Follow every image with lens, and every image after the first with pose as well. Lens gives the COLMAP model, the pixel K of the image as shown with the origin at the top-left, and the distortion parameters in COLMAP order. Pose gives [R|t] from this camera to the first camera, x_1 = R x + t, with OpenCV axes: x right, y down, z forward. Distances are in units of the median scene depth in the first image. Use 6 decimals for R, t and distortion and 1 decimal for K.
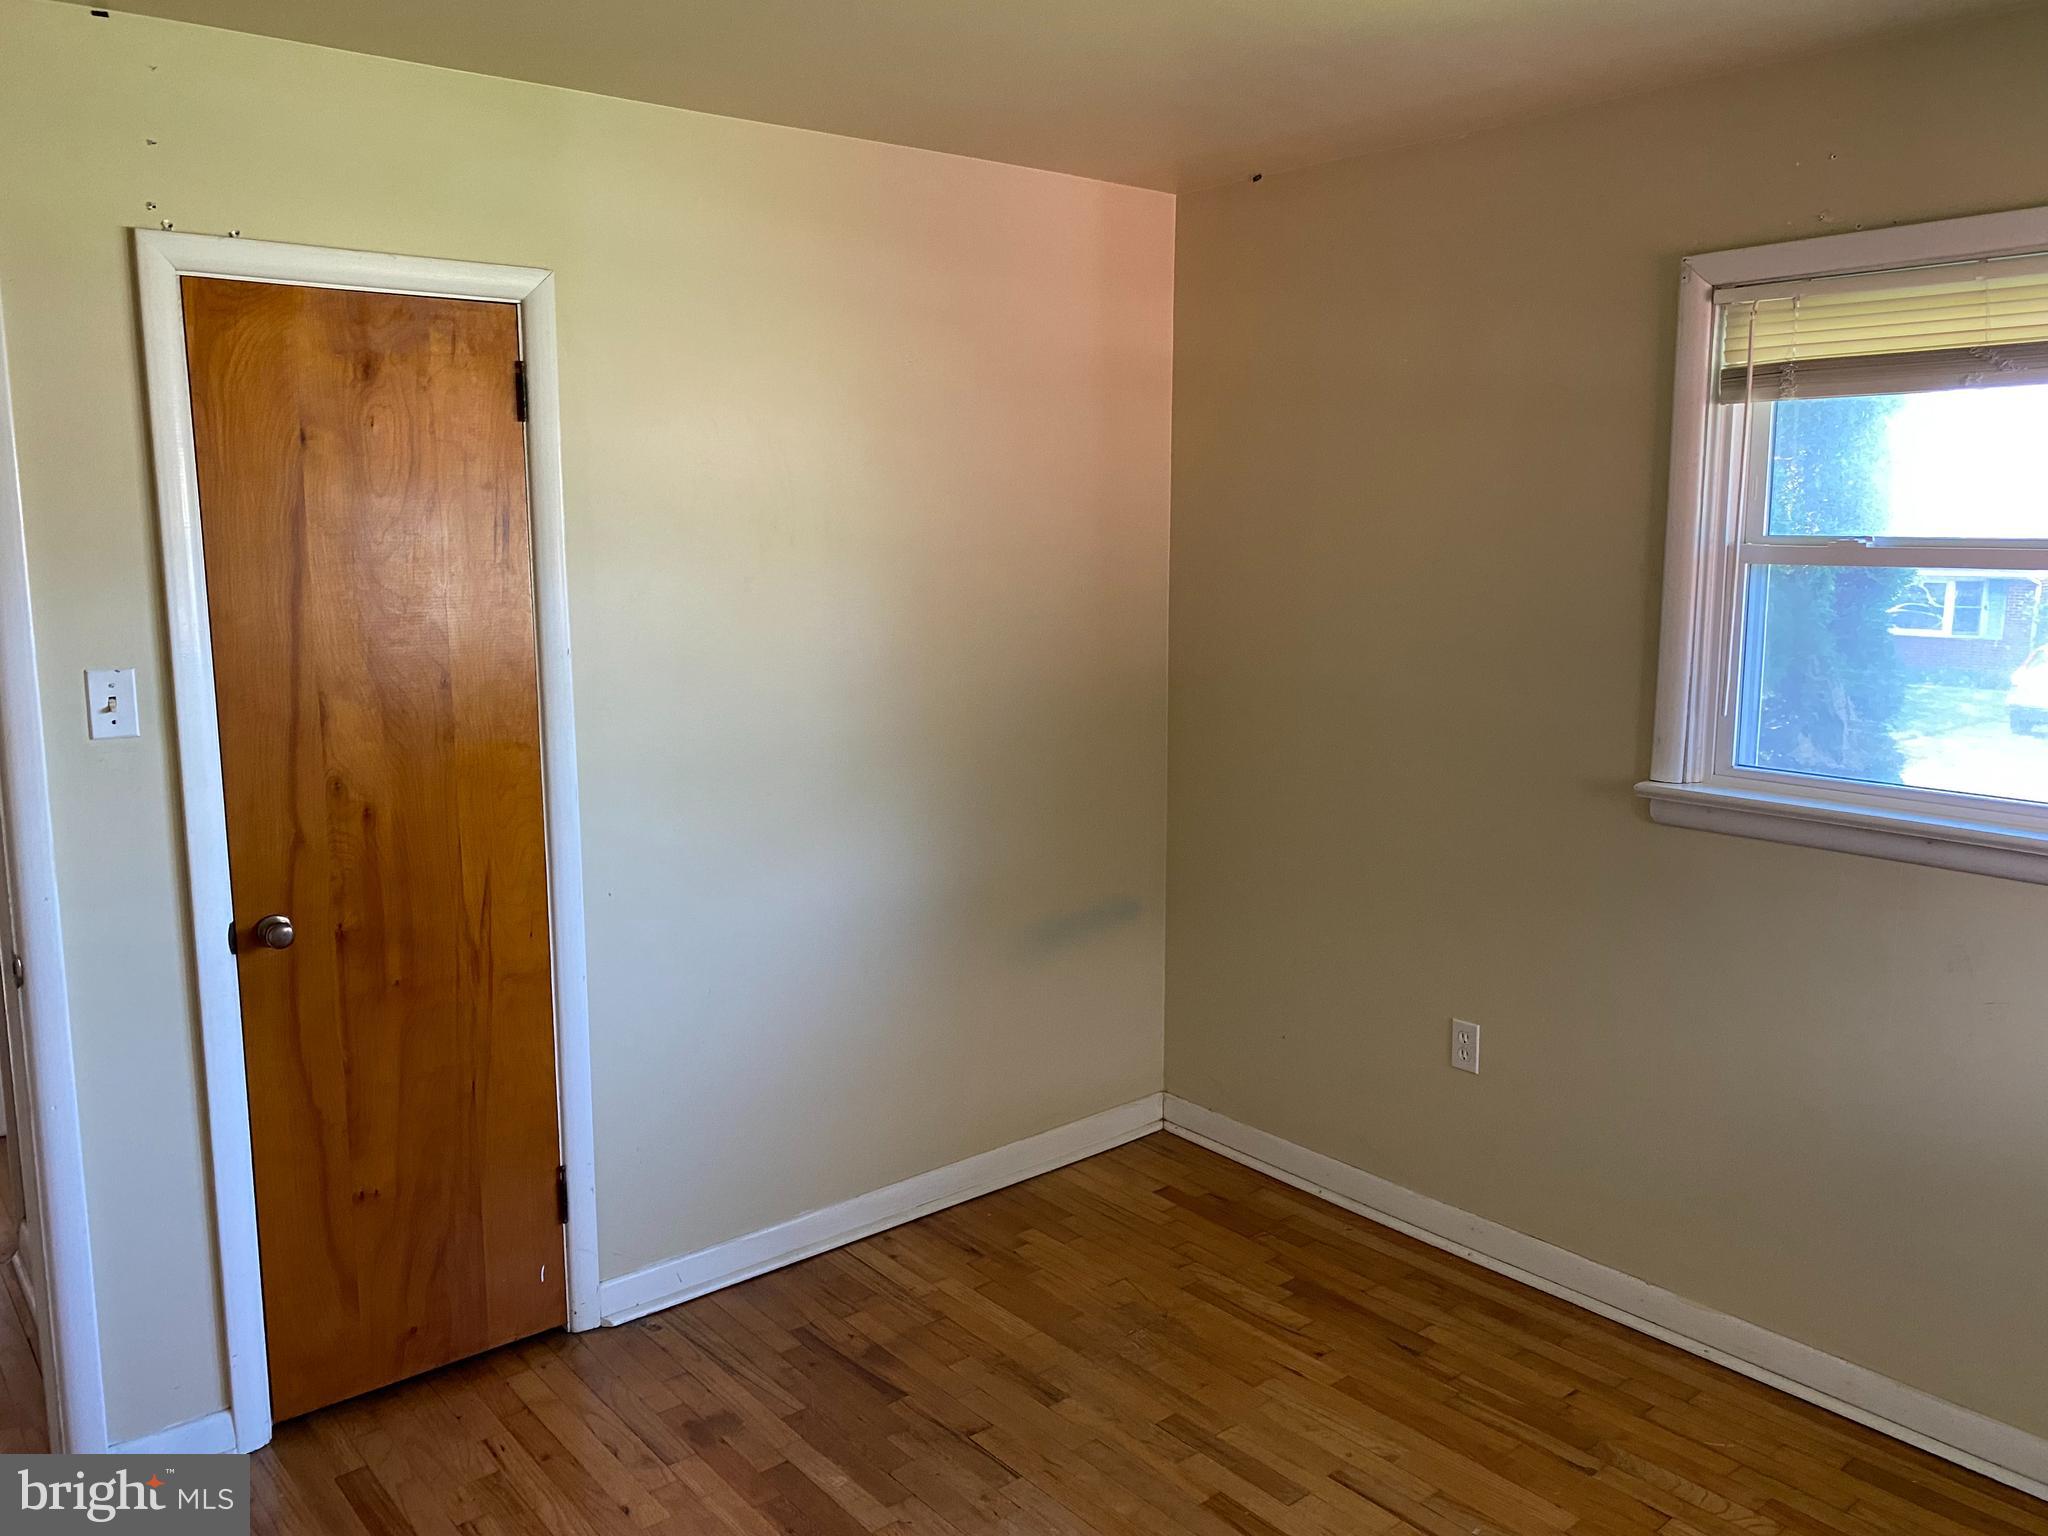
lens RADIAL K [[1569.8, 0, 1042.0], [0, 1569.8, 769.4], [0, 0, 1]] dist [0.054221, -0.058294]
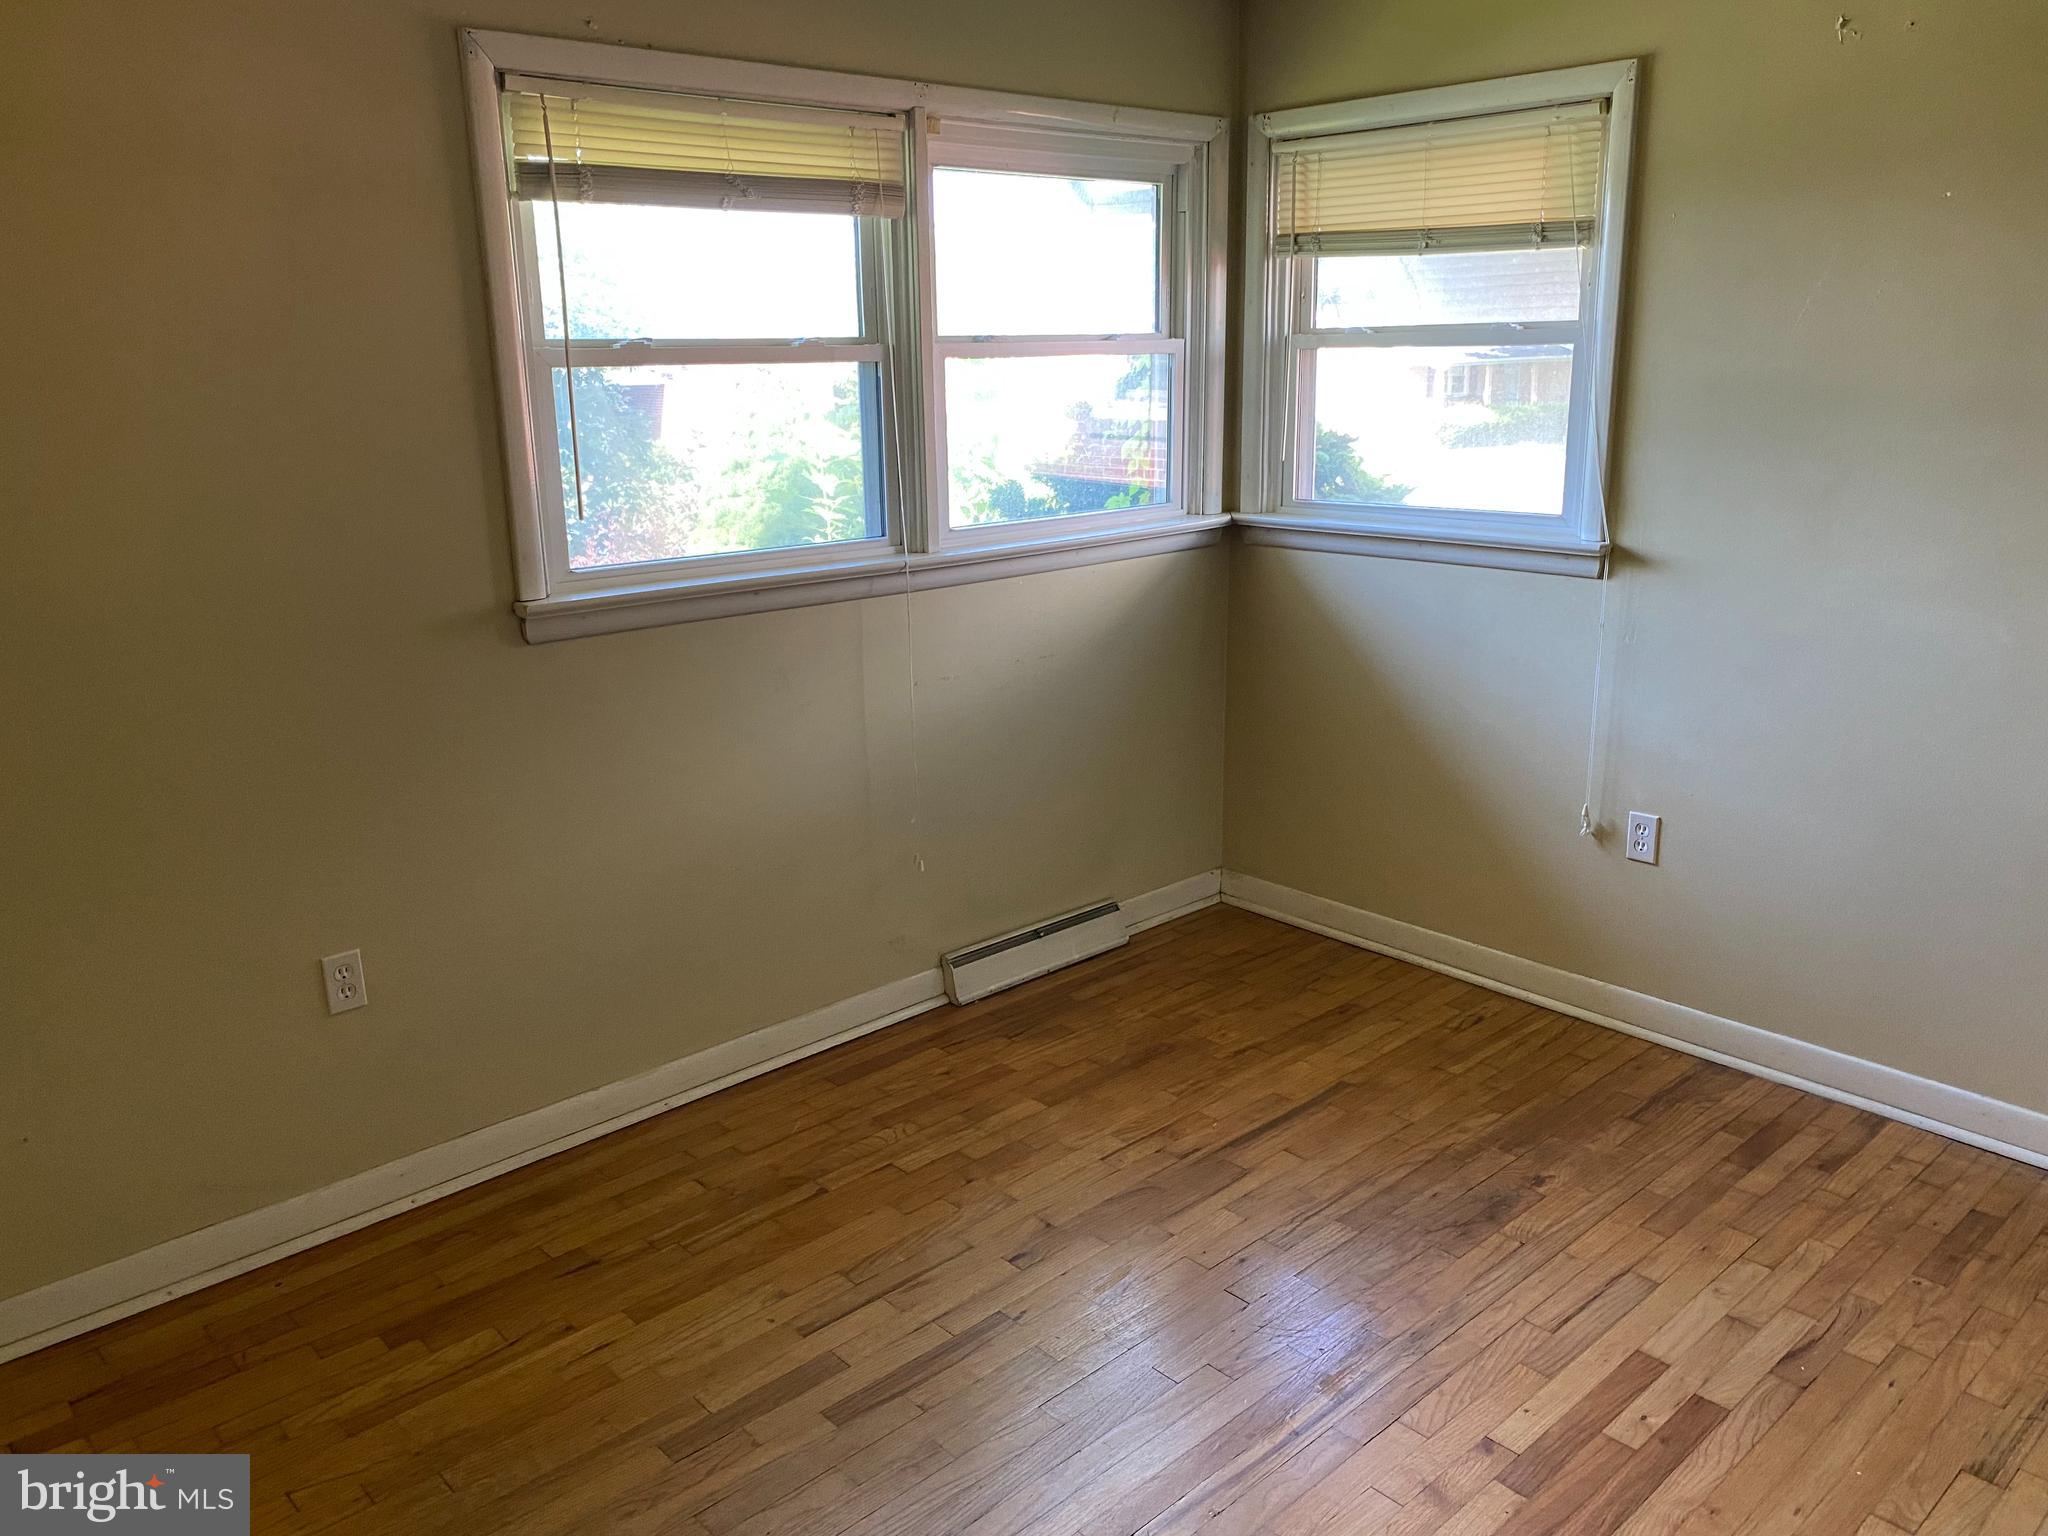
lens RADIAL K [[1569.8, 0, 1037.9], [0, 1569.8, 780.6], [0, 0, 1]] dist [0.054221, -0.058294]
pose [[-0.048305, -0.270471, 0.961515, -0.613836], [0.174393, 0.945569, 0.274747, -0.104693], [-0.983490, 0.180954, 0.001492, 0.745292]]
